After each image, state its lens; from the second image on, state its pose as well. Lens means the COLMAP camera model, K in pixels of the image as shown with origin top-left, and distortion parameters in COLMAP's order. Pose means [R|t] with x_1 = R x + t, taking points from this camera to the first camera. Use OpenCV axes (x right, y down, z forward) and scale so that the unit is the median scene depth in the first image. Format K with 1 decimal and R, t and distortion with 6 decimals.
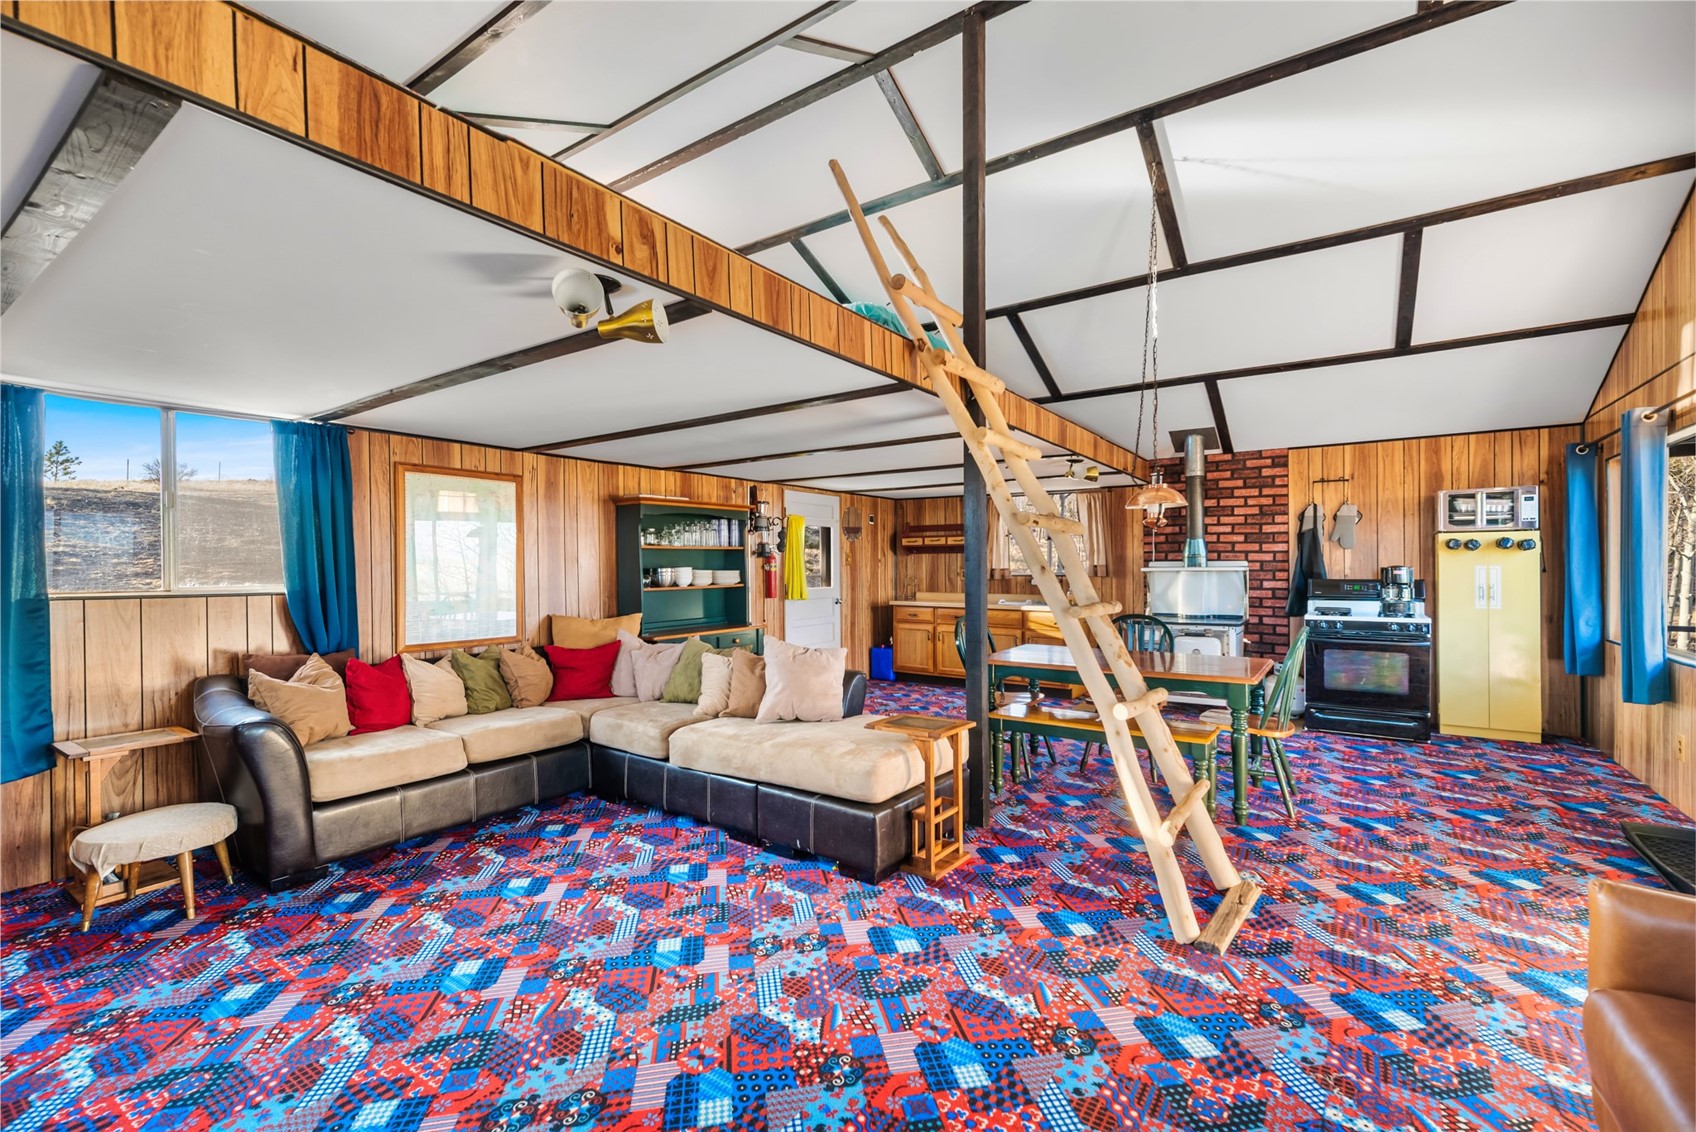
lens RADIAL K [[729.6, 0, 851.2], [0, 729.6, 568.9], [0, 0, 1]] dist [0.008624, 0.000114]
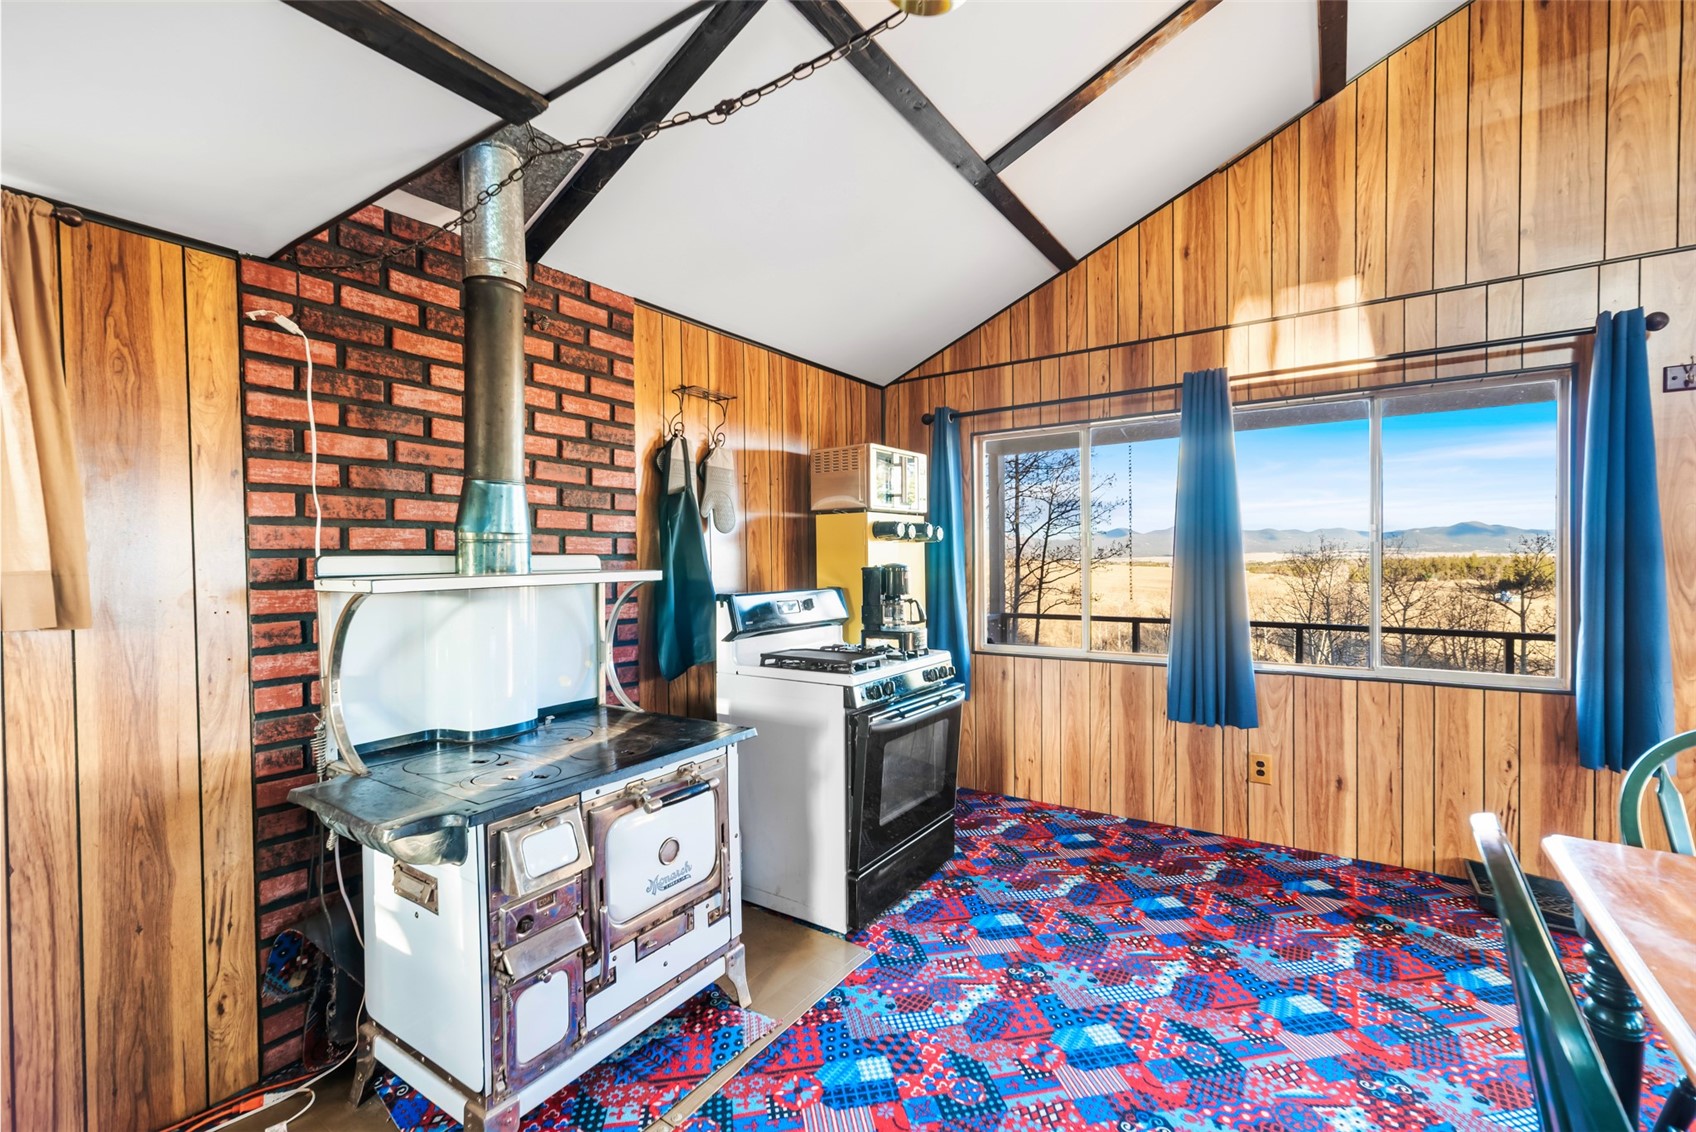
lens RADIAL K [[729.6, 0, 851.2], [0, 729.6, 568.9], [0, 0, 1]] dist [0.008624, 0.000114]
pose [[-0.006297, -0.009249, 0.999937, 0.155571], [0.014897, 0.999845, 0.009342, -0.005291], [-0.999869, 0.014955, -0.006158, 0.868907]]
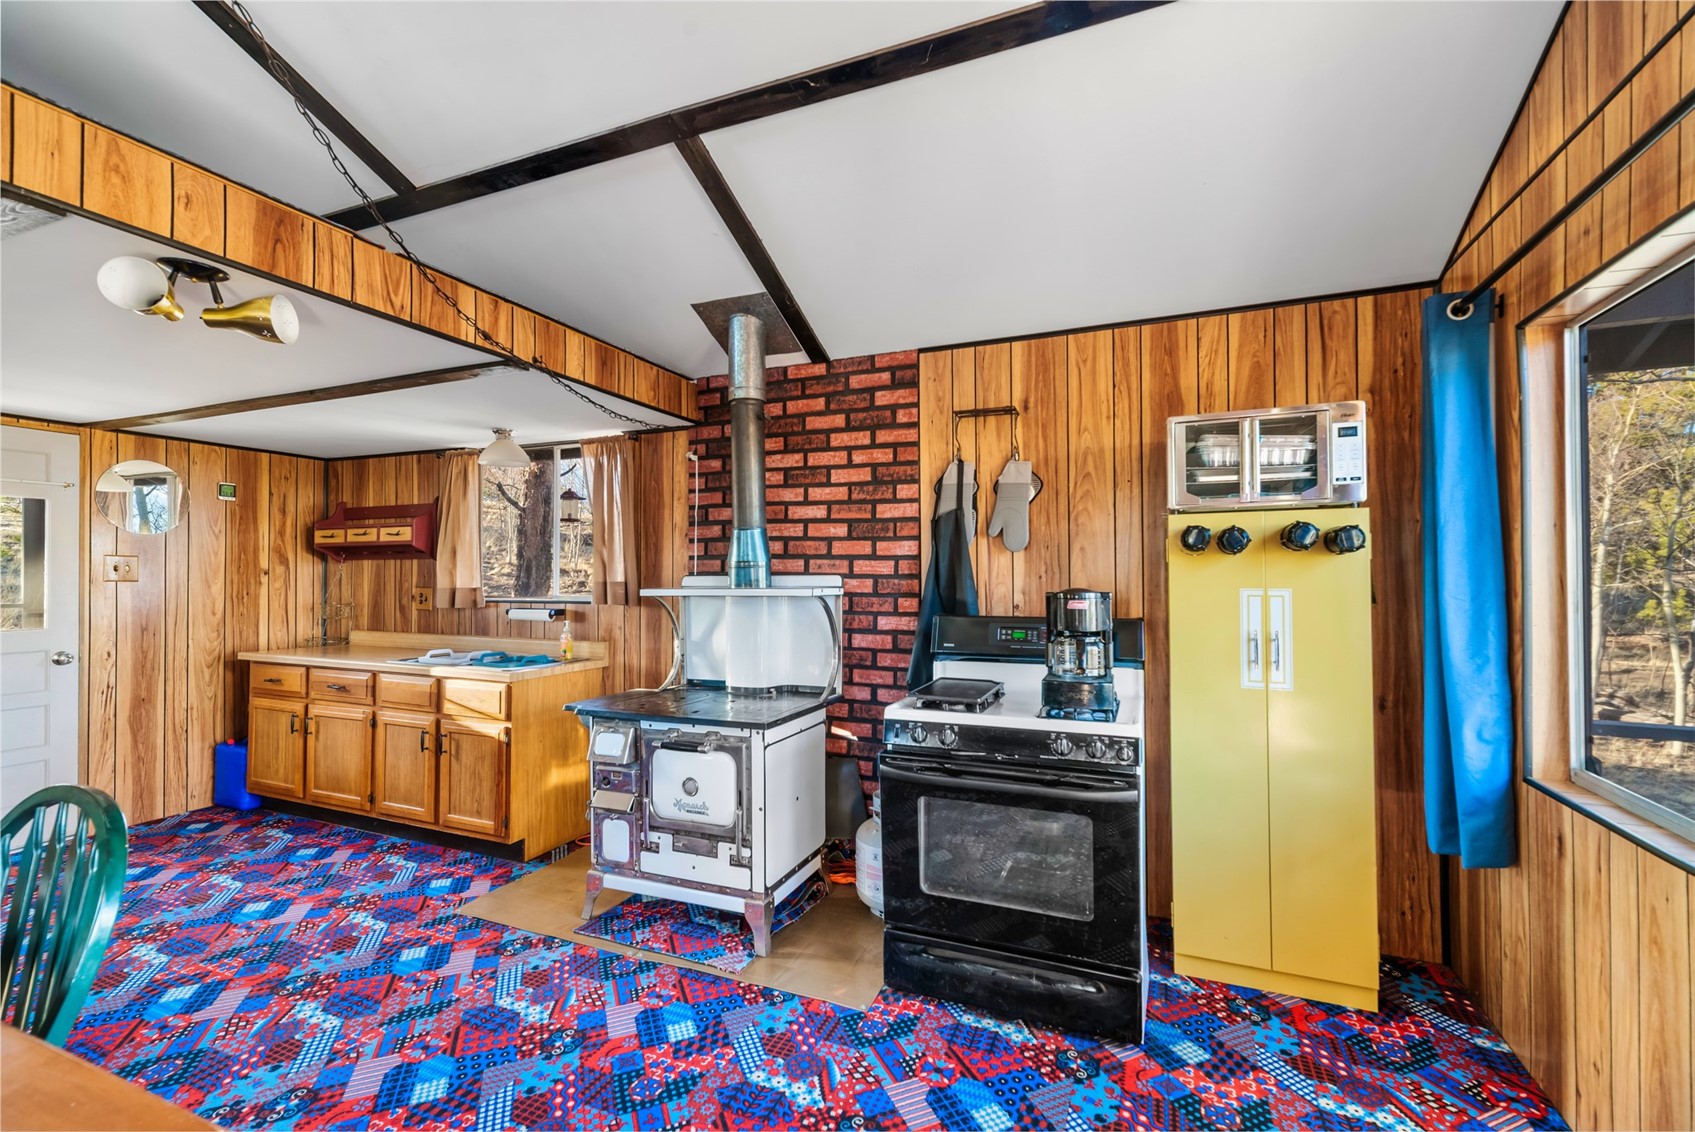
lens RADIAL K [[729.2, 0, 850.7], [0, 729.2, 568.9], [0, 0, 1]] dist [0.008624, 0.000114]
pose [[0.979692, 0.006068, 0.200415, 0.450031], [-0.002249, 0.999812, -0.019279, -0.005824], [-0.200494, 0.018437, 0.979521, 0.521235]]
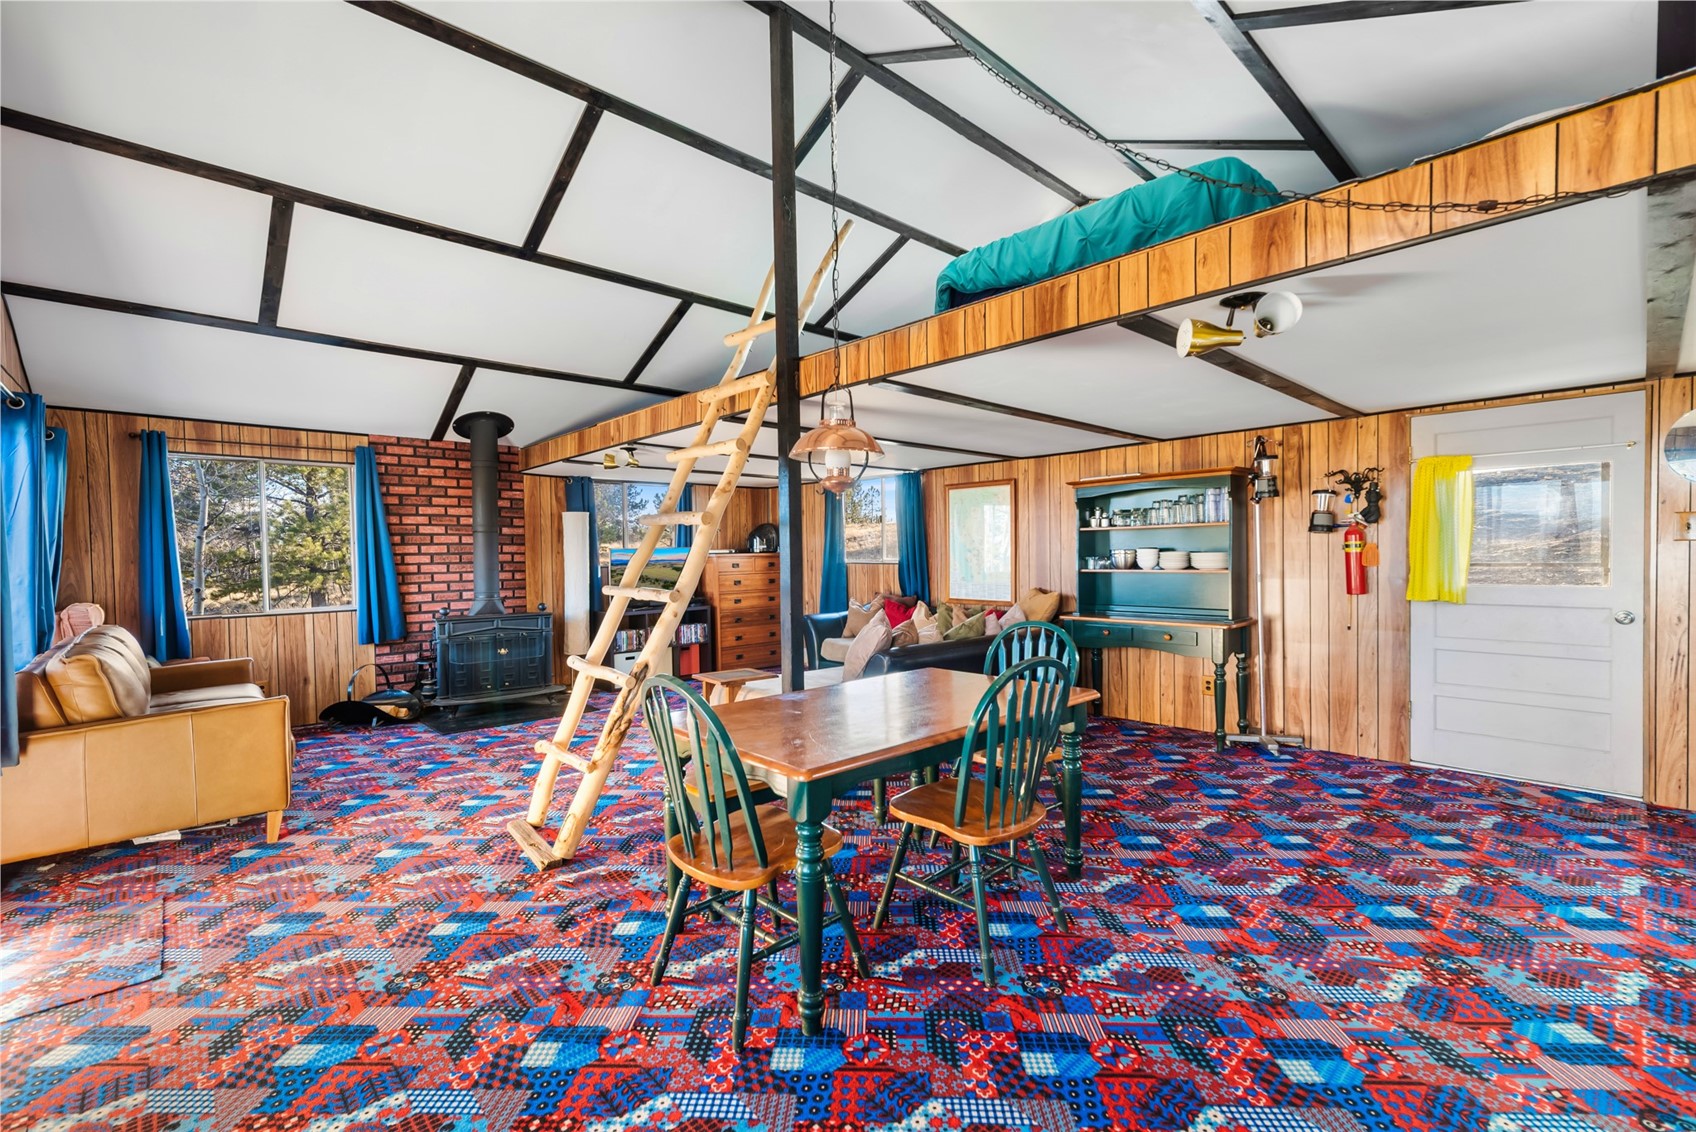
lens RADIAL K [[729.6, 0, 851.2], [0, 729.6, 568.9], [0, 0, 1]] dist [0.008624, 0.000114]
pose [[-0.216980, 0.032296, -0.975642, 0.652137], [0.010161, 0.999473, 0.030826, -0.007456], [0.976123, -0.003225, -0.217194, 0.737337]]
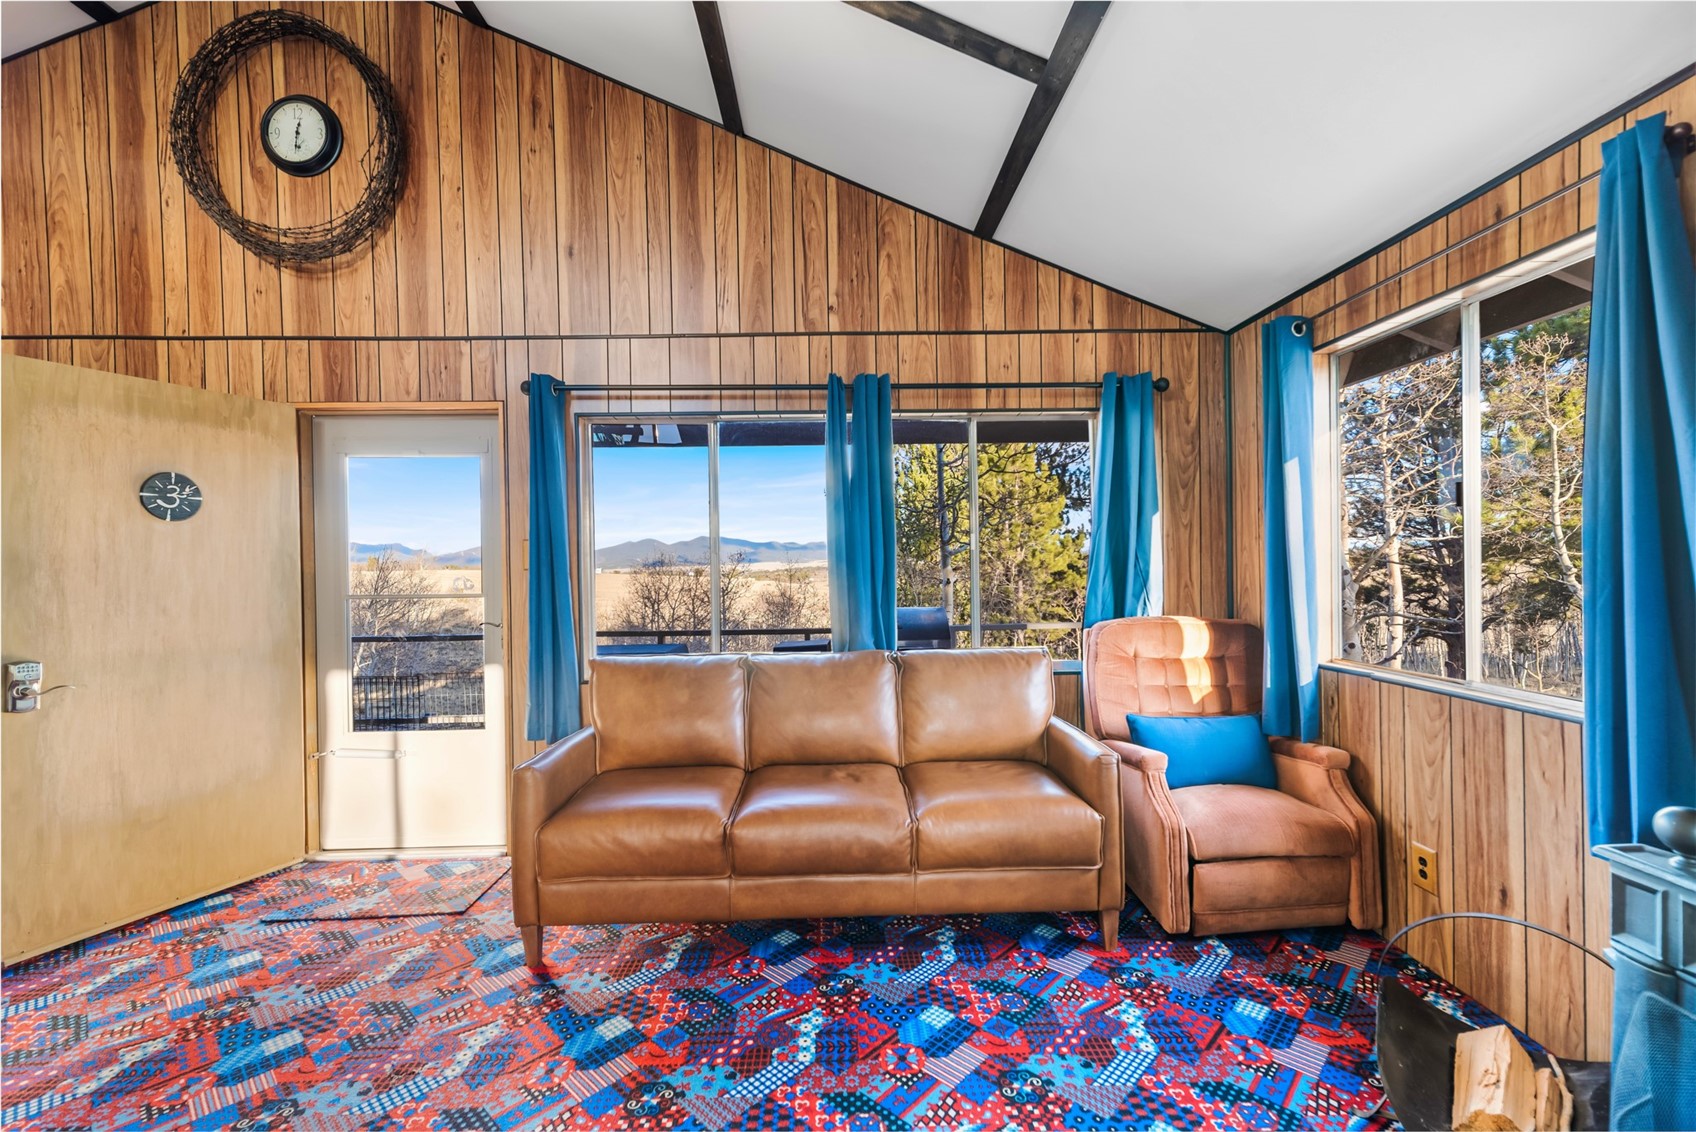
lens RADIAL K [[729.6, 0, 851.2], [0, 729.6, 568.9], [0, 0, 1]] dist [0.008624, 0.000114]
pose [[-0.590436, 0.007025, 0.807054, -0.155099], [0.023769, 0.999680, 0.008688, -0.000494], [-0.806734, 0.024313, -0.590414, 0.306893]]
